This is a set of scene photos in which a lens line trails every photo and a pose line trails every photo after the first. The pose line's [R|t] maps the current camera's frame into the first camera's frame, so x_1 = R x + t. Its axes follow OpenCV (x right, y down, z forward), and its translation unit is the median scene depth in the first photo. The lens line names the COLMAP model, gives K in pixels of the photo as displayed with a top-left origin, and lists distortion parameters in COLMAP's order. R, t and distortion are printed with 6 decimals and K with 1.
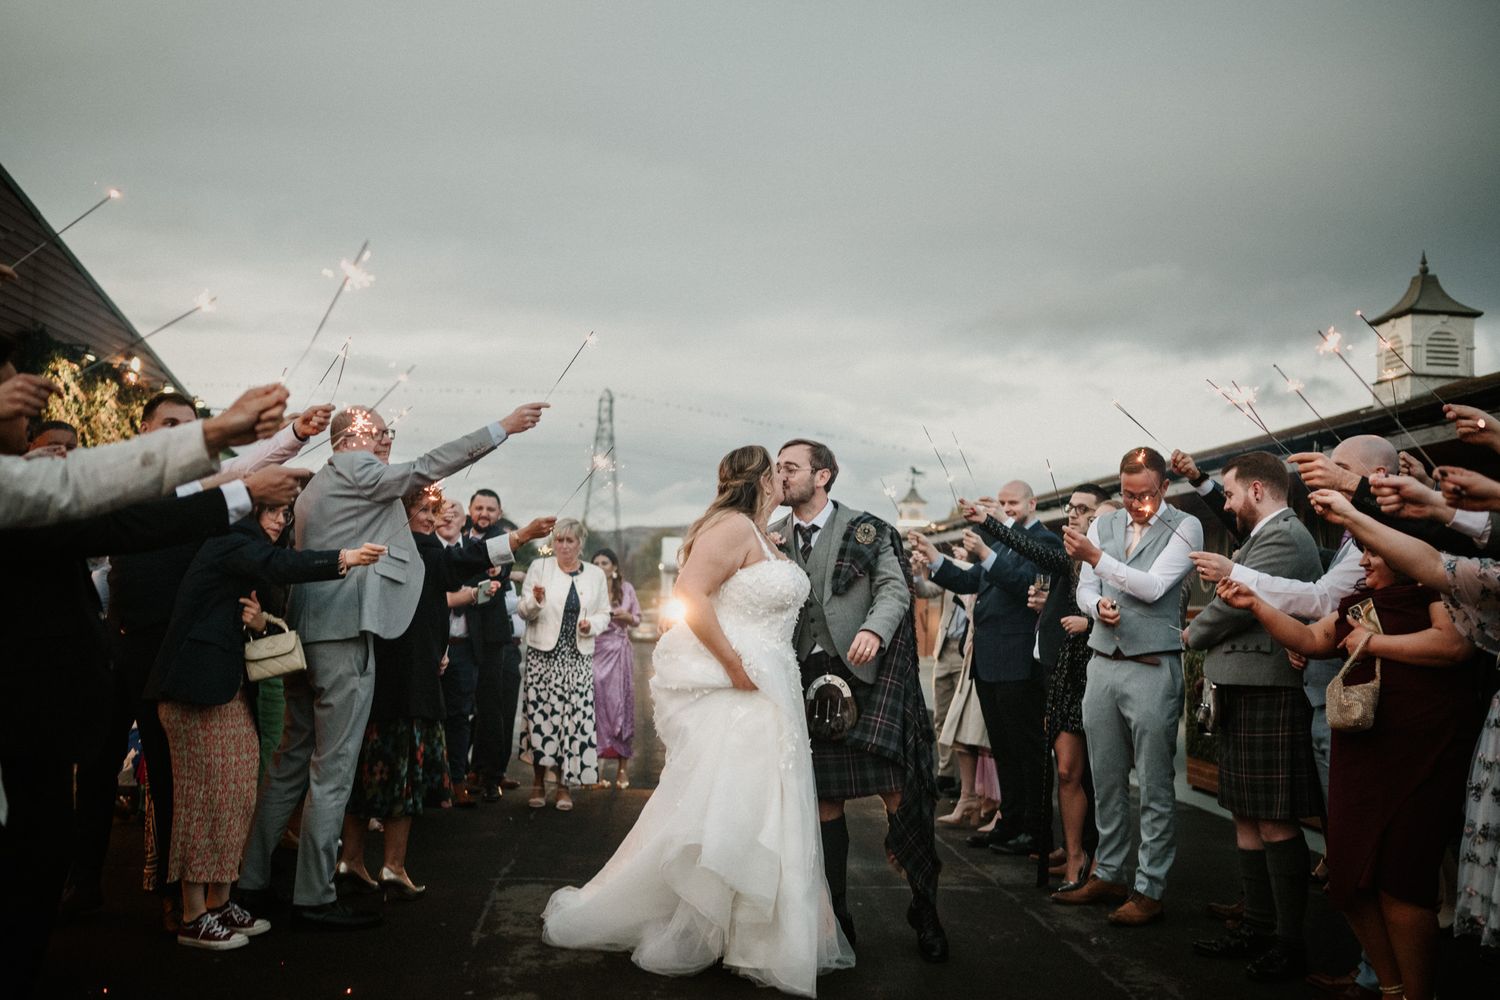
lens RADIAL K [[1496.8, 0, 752.6], [0, 1496.8, 509.3], [0, 0, 1]] dist [-0.031325, -0.013562]
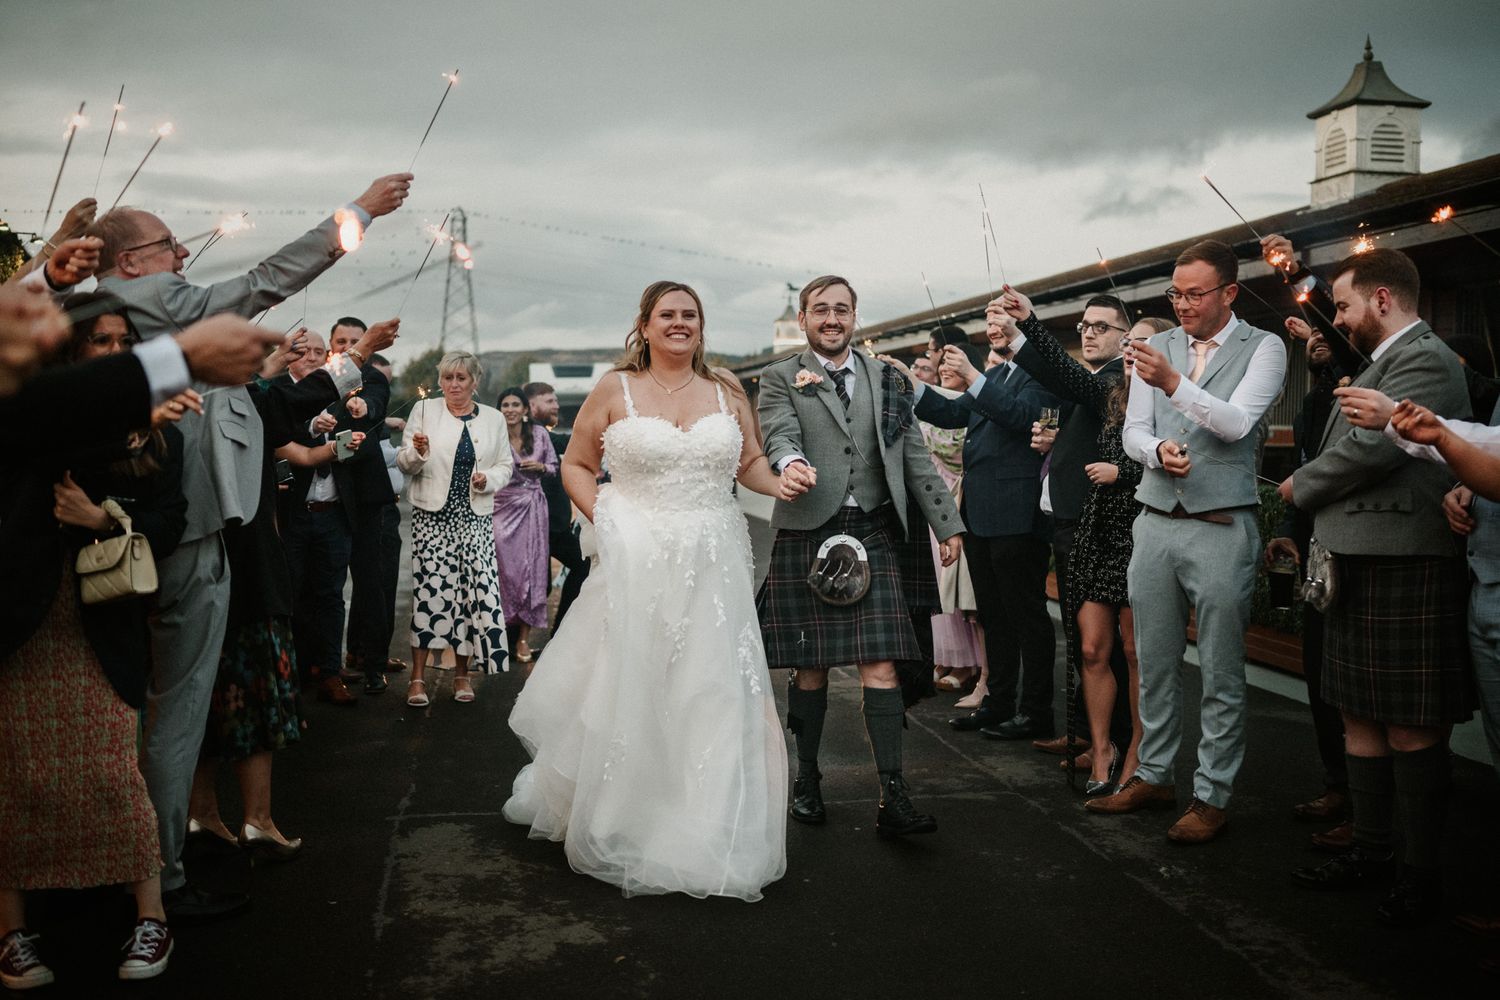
lens RADIAL K [[1496.8, 0, 752.6], [0, 1496.8, 509.3], [0, 0, 1]] dist [-0.031325, -0.013562]
pose [[0.995304, -0.033628, 0.090771, -0.050871], [0.022513, 0.992421, 0.120808, -0.004764], [-0.094145, -0.118197, 0.988517, 0.226788]]
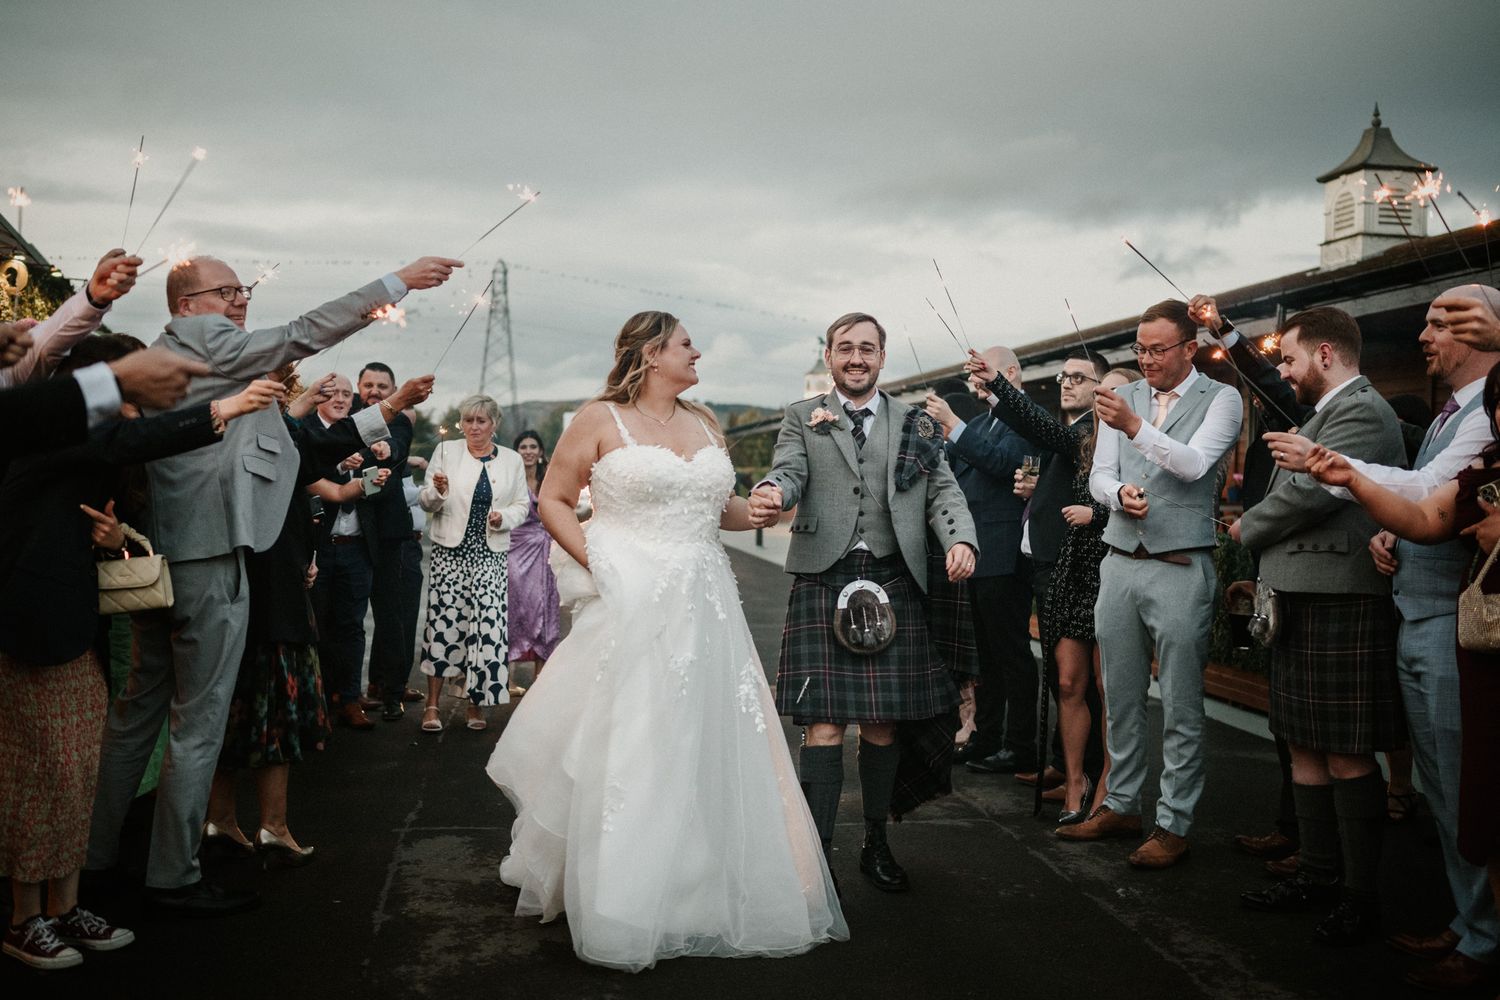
lens RADIAL K [[1490.2, 0, 750.0], [0, 1490.2, 500.0], [0, 0, 1]] dist [-0.031437, -0.011654]
pose [[0.997663, -0.015272, 0.066601, -0.029639], [0.009952, 0.996785, 0.079500, -0.001124], [-0.067601, -0.078652, 0.994607, 0.175089]]
